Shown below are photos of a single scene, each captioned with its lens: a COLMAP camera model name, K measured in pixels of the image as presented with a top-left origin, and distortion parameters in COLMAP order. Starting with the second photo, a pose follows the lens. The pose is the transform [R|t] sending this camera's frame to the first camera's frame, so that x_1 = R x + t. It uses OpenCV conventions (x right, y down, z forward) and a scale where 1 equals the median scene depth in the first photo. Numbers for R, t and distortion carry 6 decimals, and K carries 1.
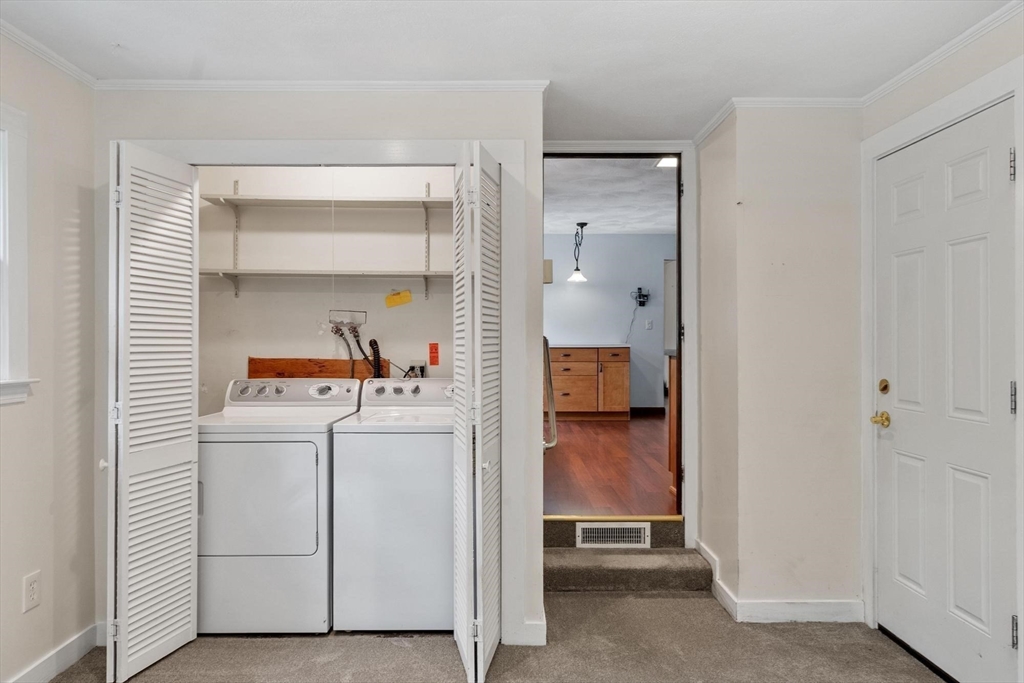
lens RADIAL K [[635.2, 0, 509.5], [0, 635.2, 337.5], [0, 0, 1]] dist [0.003606, 0.000666]
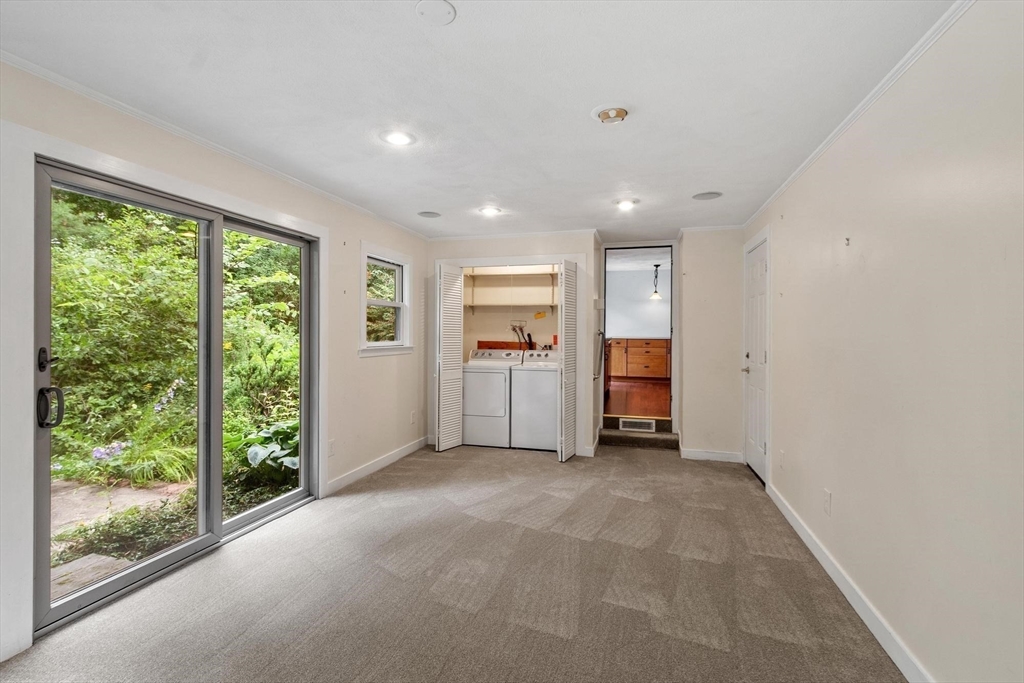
lens RADIAL K [[449.1, 0, 514.4], [0, 449.1, 336.1], [0, 0, 1]] dist [0.001190, -0.000174]
pose [[0.963248, 0.007312, -0.268513, 0.172097], [-0.005369, 0.999954, 0.007970, 0.000817], [0.268559, -0.006236, 0.963243, -0.582729]]
